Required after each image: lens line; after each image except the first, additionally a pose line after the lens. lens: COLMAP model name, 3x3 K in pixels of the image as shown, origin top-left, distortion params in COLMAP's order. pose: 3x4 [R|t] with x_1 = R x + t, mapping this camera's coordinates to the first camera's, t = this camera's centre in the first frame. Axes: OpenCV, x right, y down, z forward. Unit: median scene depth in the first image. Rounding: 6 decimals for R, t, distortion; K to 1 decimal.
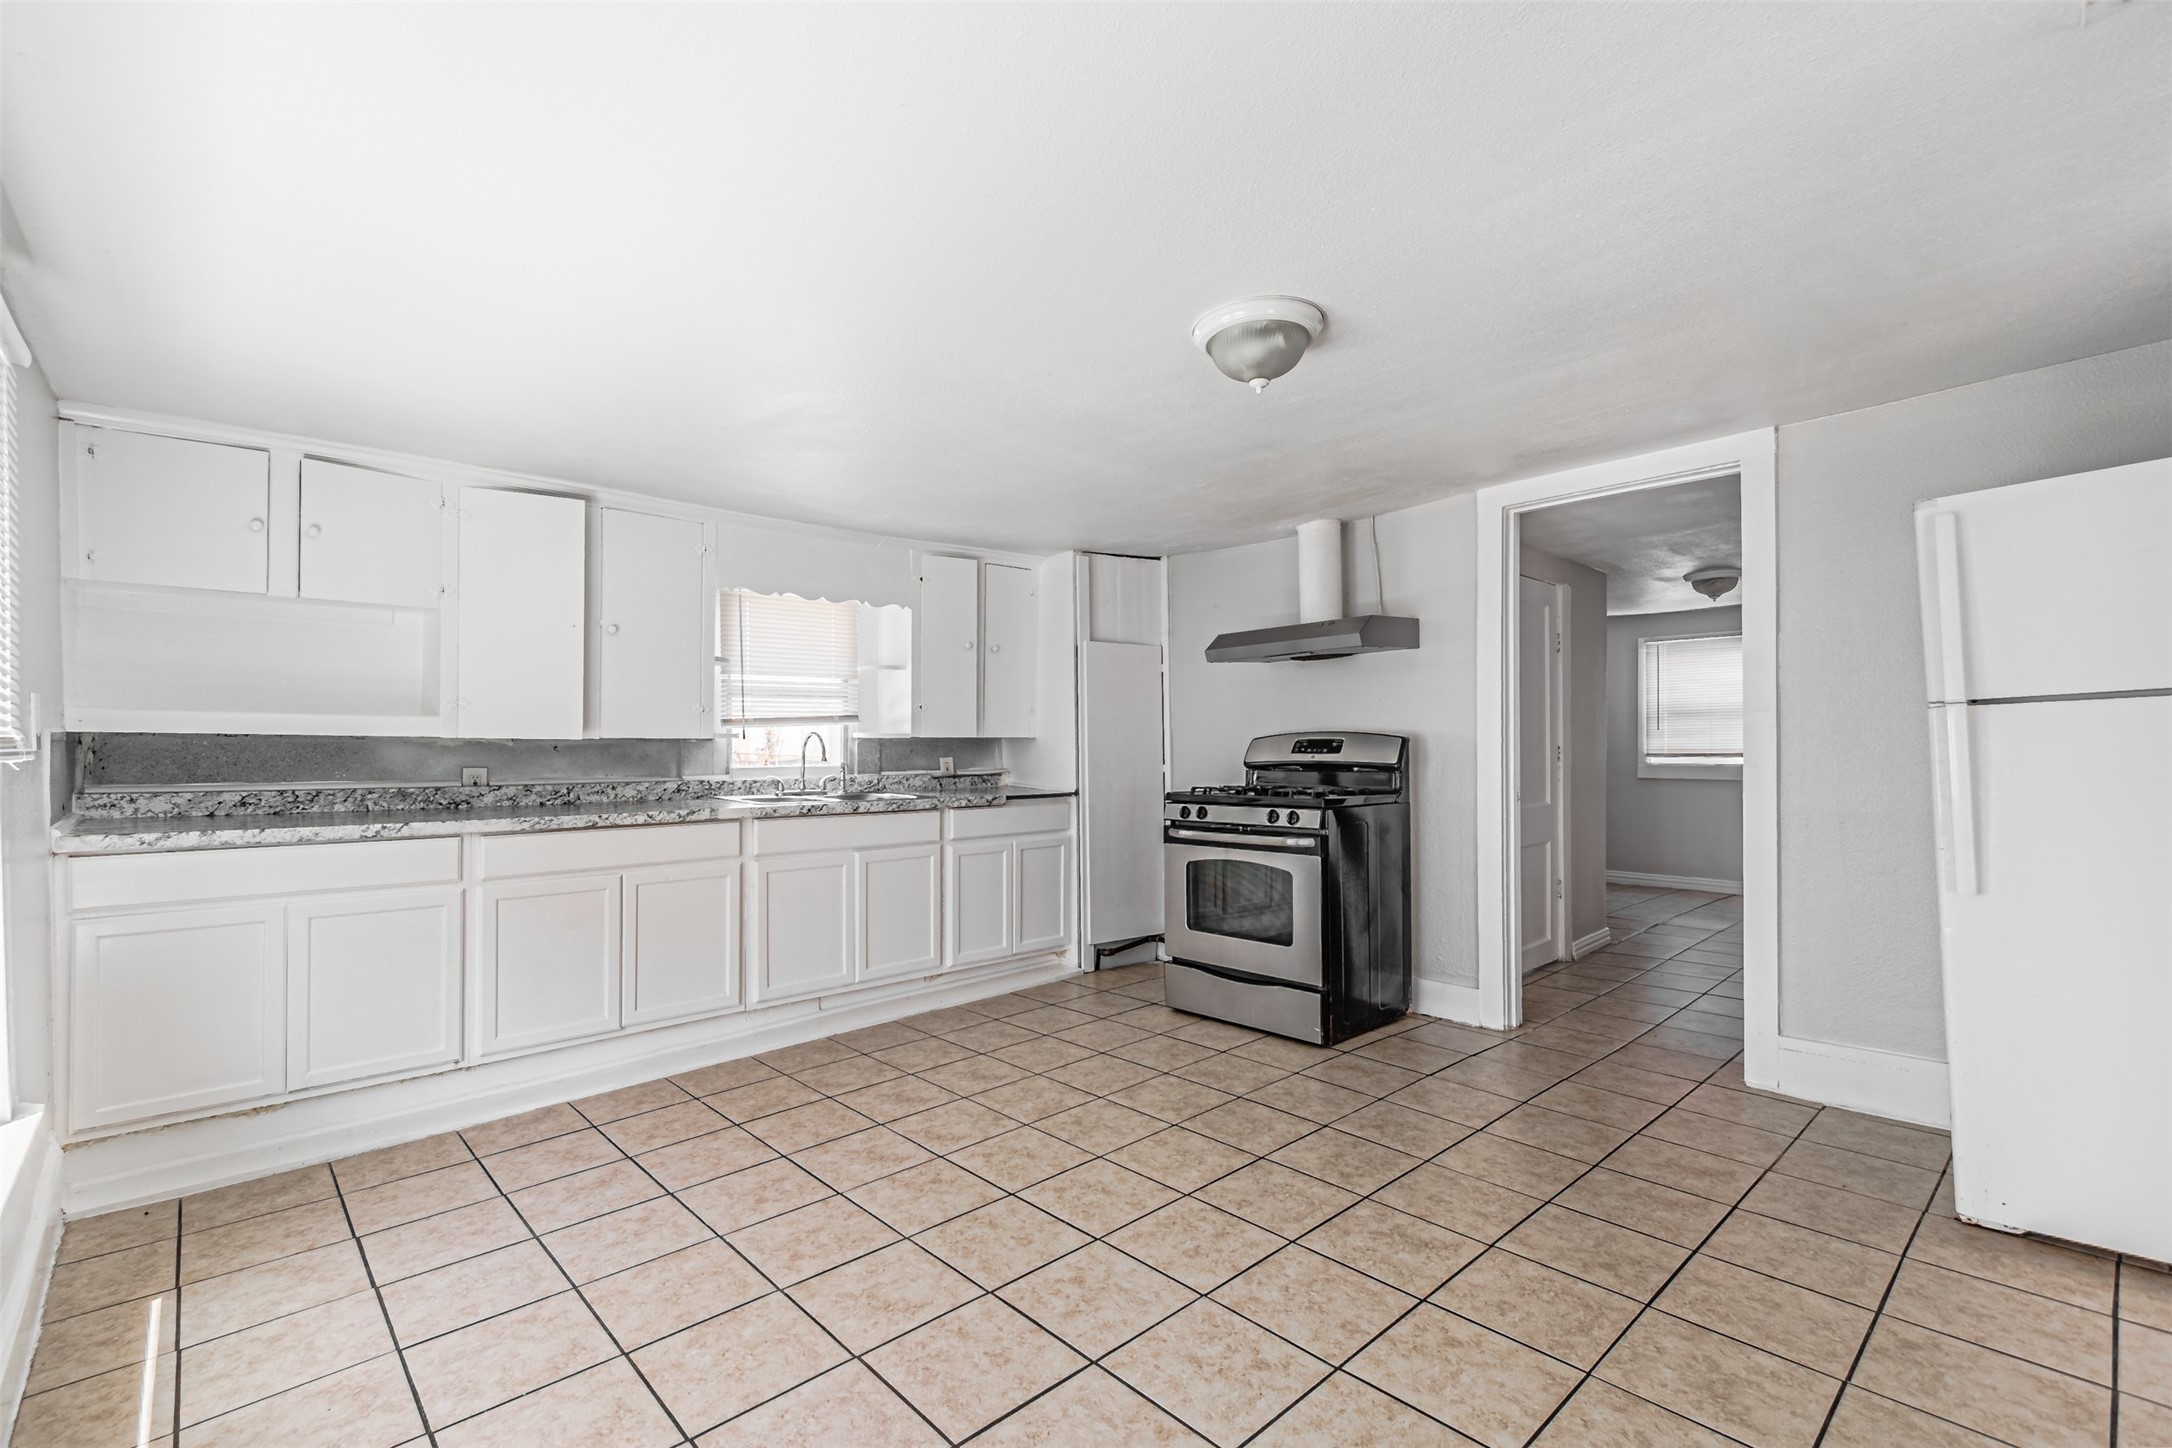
lens RADIAL K [[950.4, 0, 1052.1], [0, 950.4, 748.9], [0, 0, 1]] dist [0.005307, -0.001590]
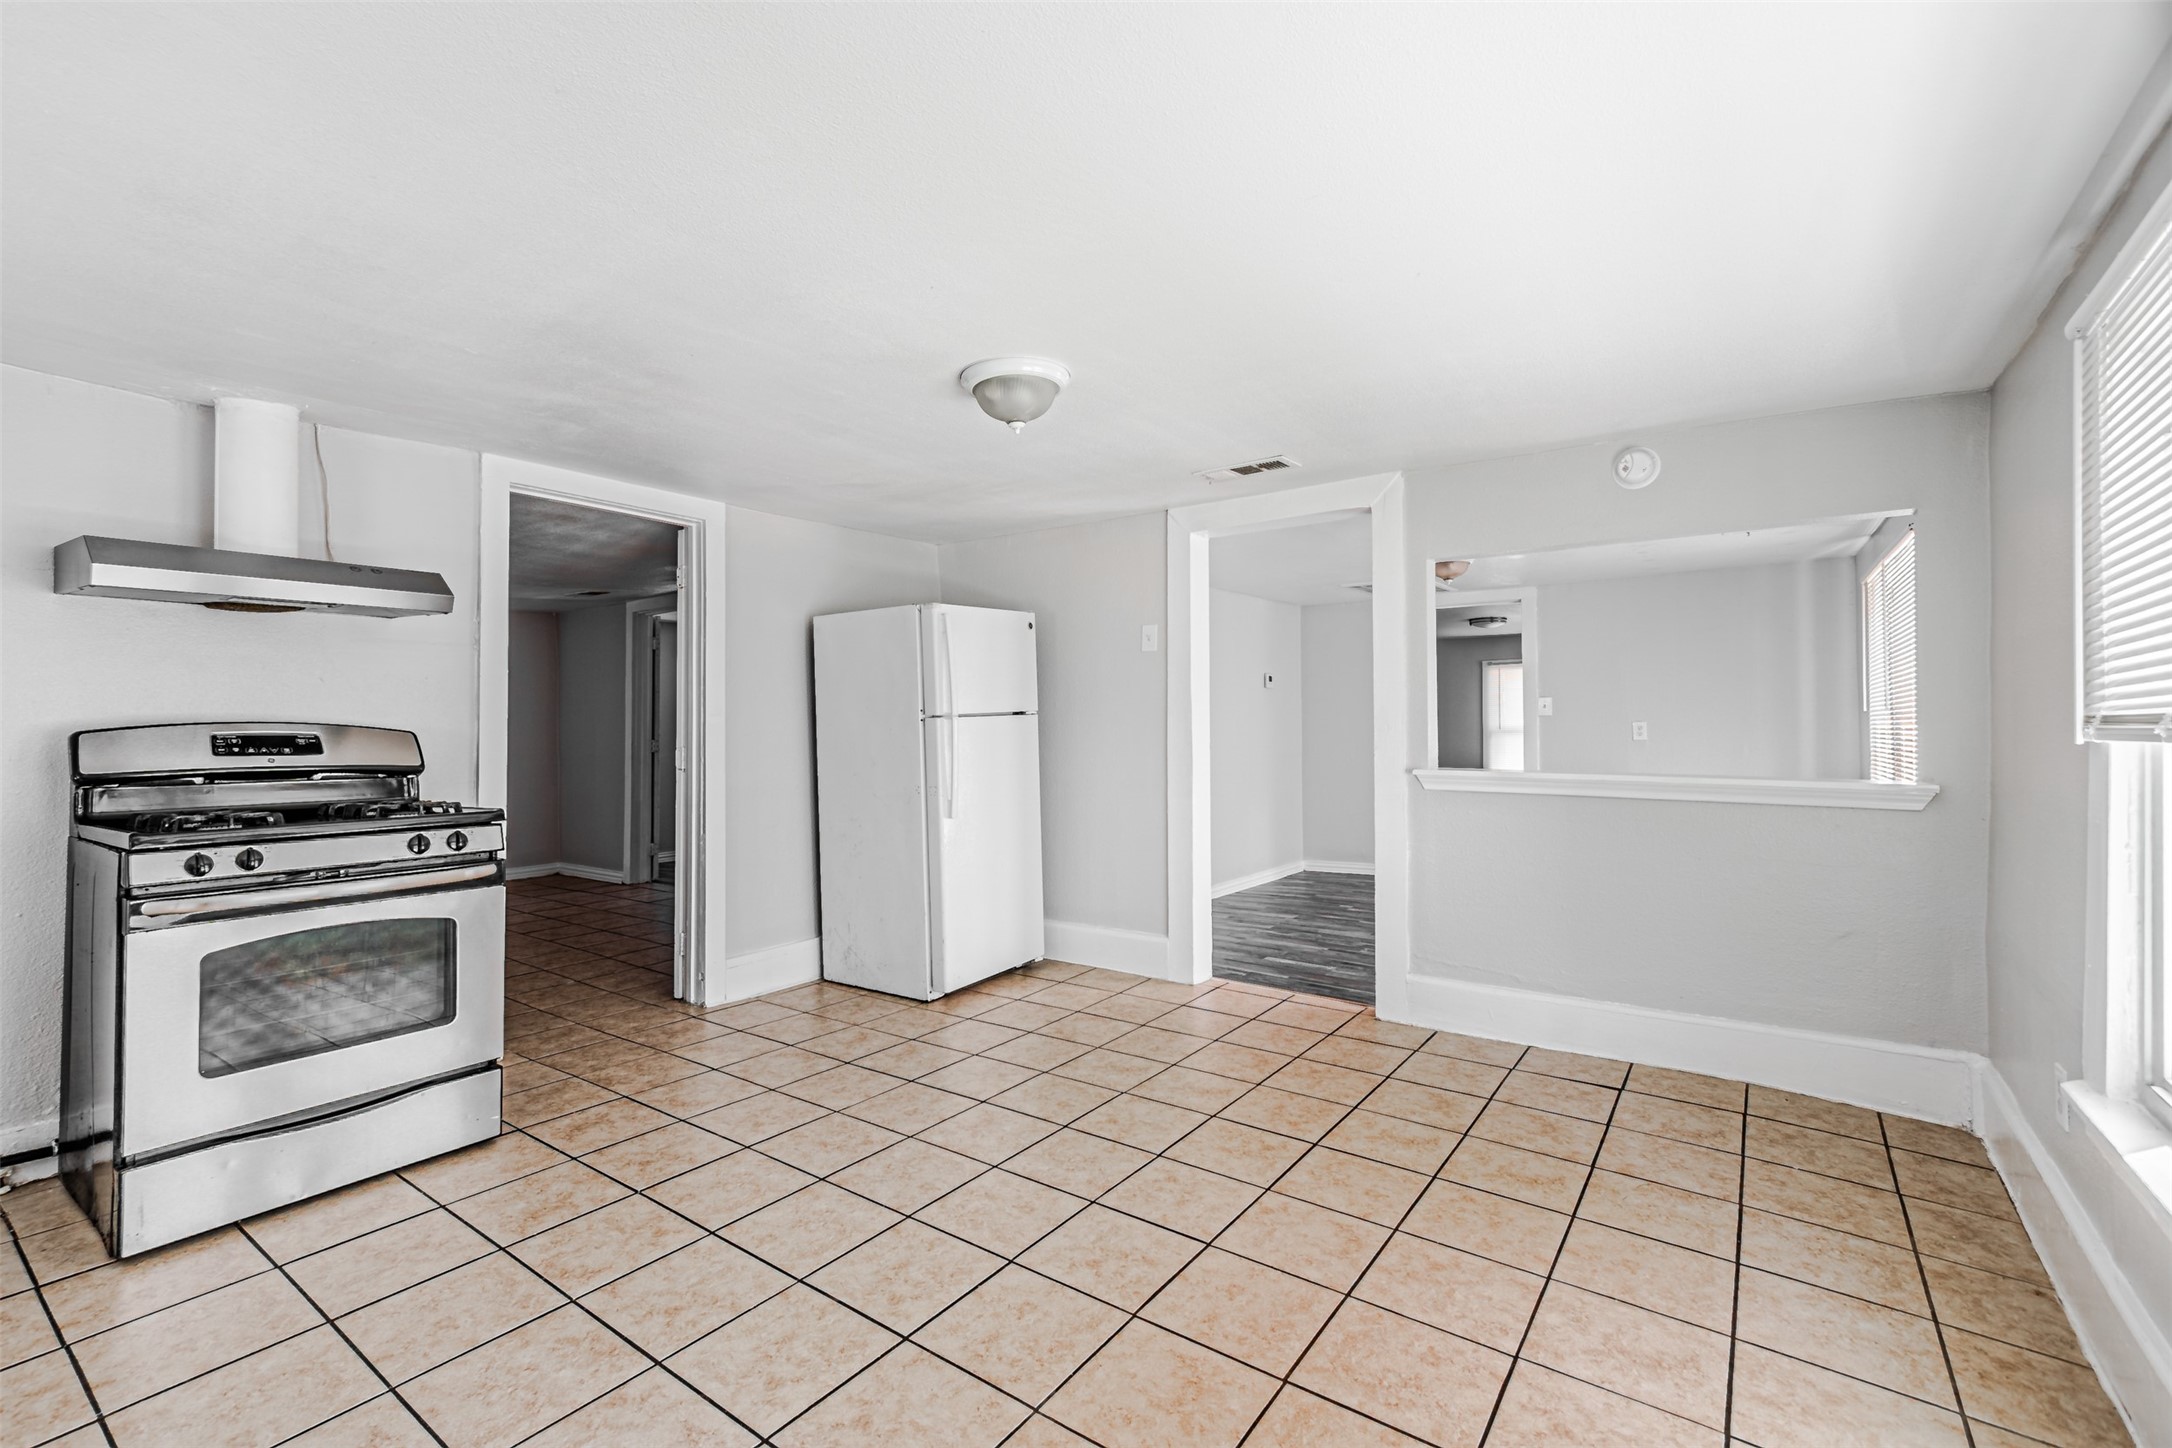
lens RADIAL K [[950.4, 0, 1050.7], [0, 950.4, 721.3], [0, 0, 1]] dist [0.005307, -0.001590]
pose [[-0.197515, 0.024341, 0.979998, -0.568433], [0.012950, 0.999669, -0.022220, 0.003504], [-0.980214, 0.008302, -0.197765, 0.729935]]
